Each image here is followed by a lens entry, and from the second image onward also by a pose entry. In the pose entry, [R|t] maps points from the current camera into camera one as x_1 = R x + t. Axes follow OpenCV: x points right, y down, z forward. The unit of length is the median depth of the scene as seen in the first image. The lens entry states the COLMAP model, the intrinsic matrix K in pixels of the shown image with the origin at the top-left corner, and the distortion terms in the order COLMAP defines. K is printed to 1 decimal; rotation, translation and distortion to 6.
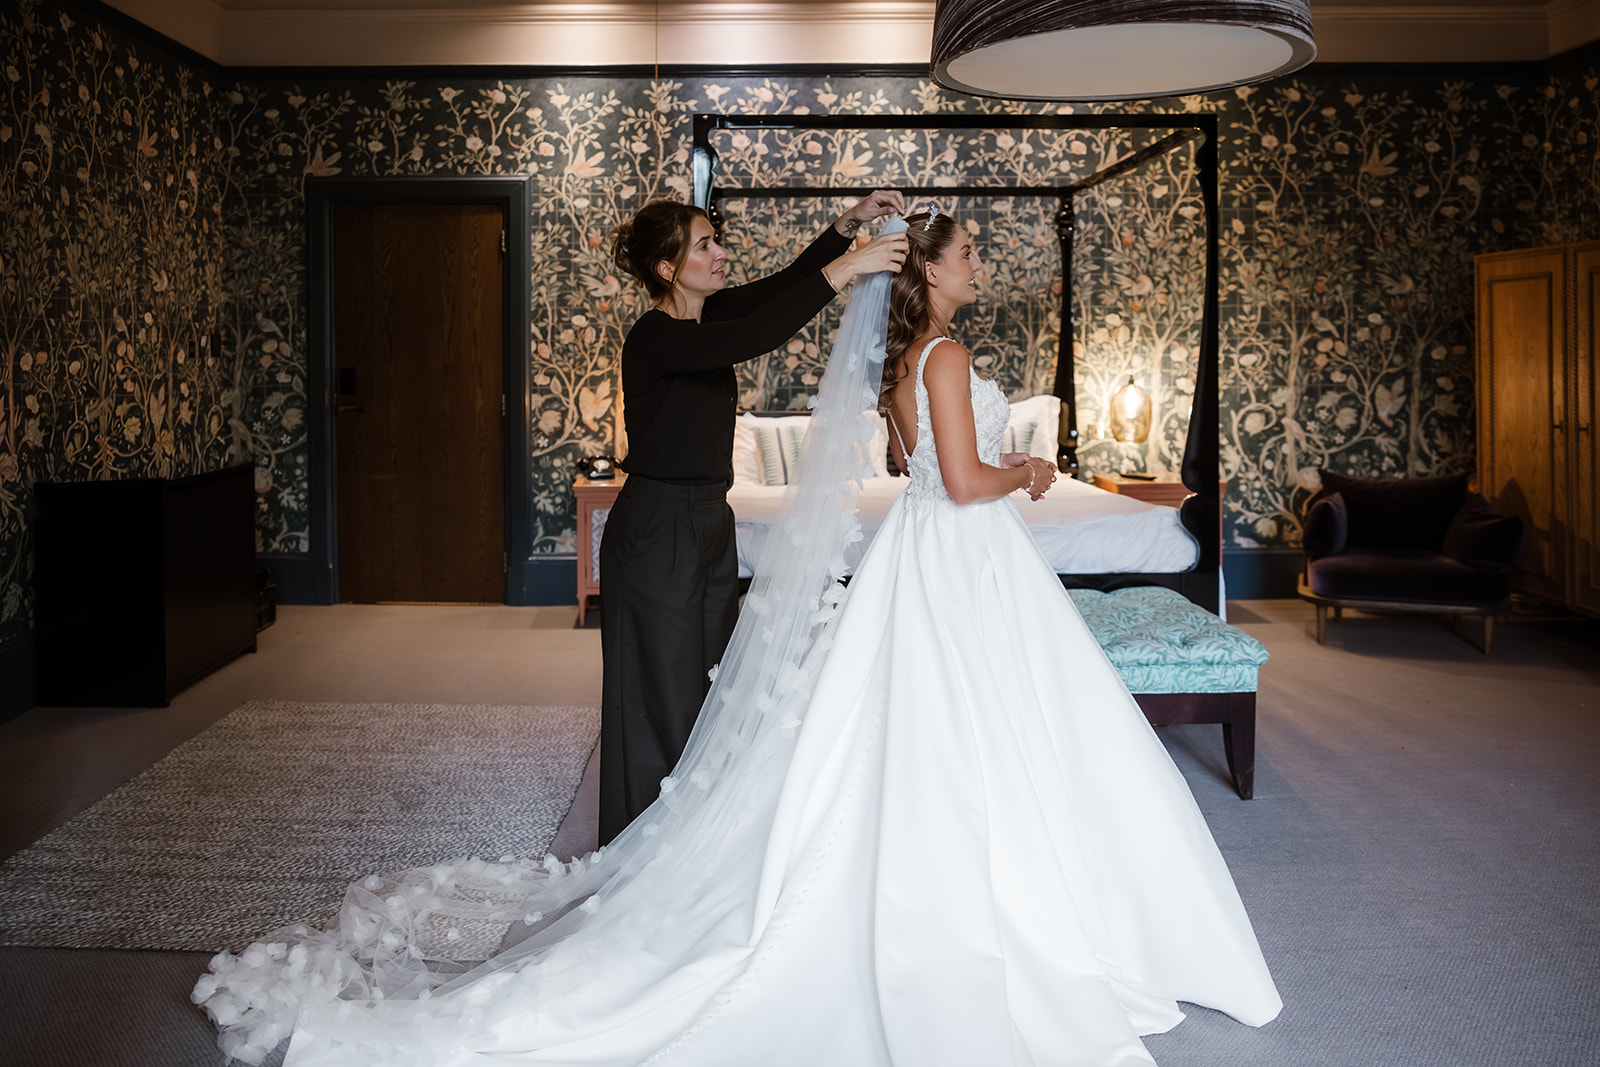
lens RADIAL K [[1146.2, 0, 755.4], [0, 1146.2, 340.4], [0, 0, 1]] dist [-0.051311, 0.057680]
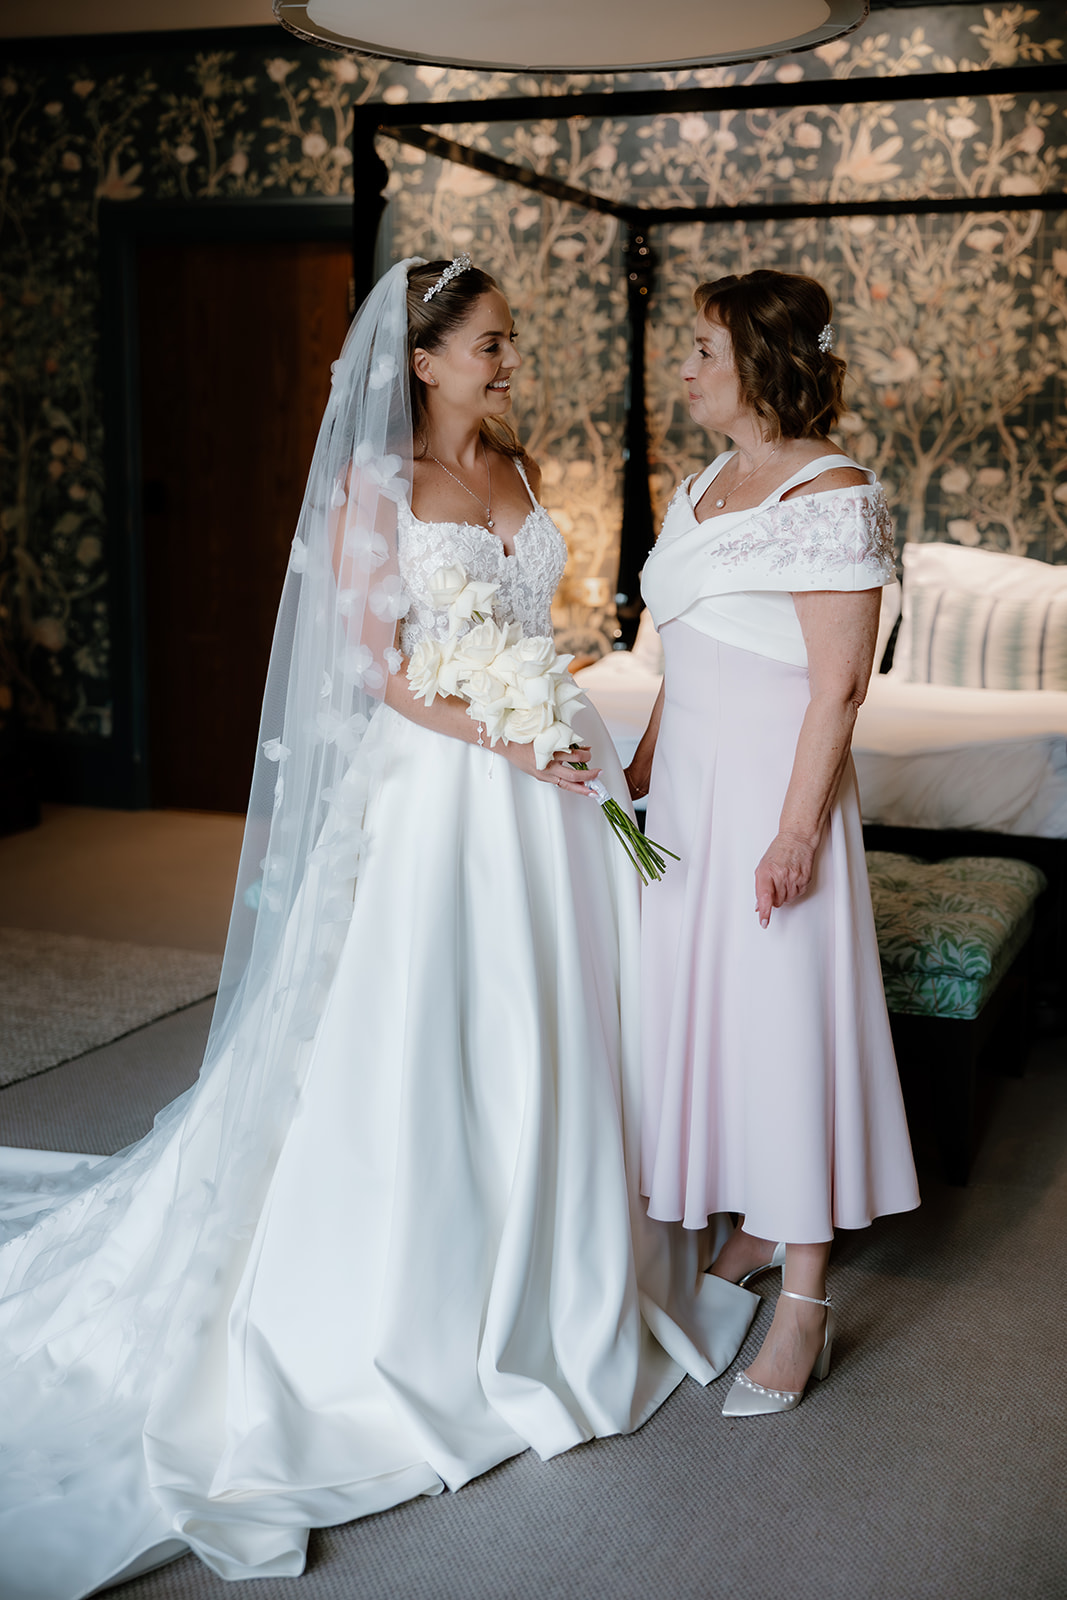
lens RADIAL K [[1802.4, 0, 517.9], [0, 1802.4, 724.0], [0, 0, 1]] dist [0.023061, 0.000000]
pose [[0.950698, 0.065154, -0.303196, 0.450633], [-0.019610, 0.988354, 0.150902, -0.000426], [0.309497, -0.137516, 0.940904, -0.002165]]
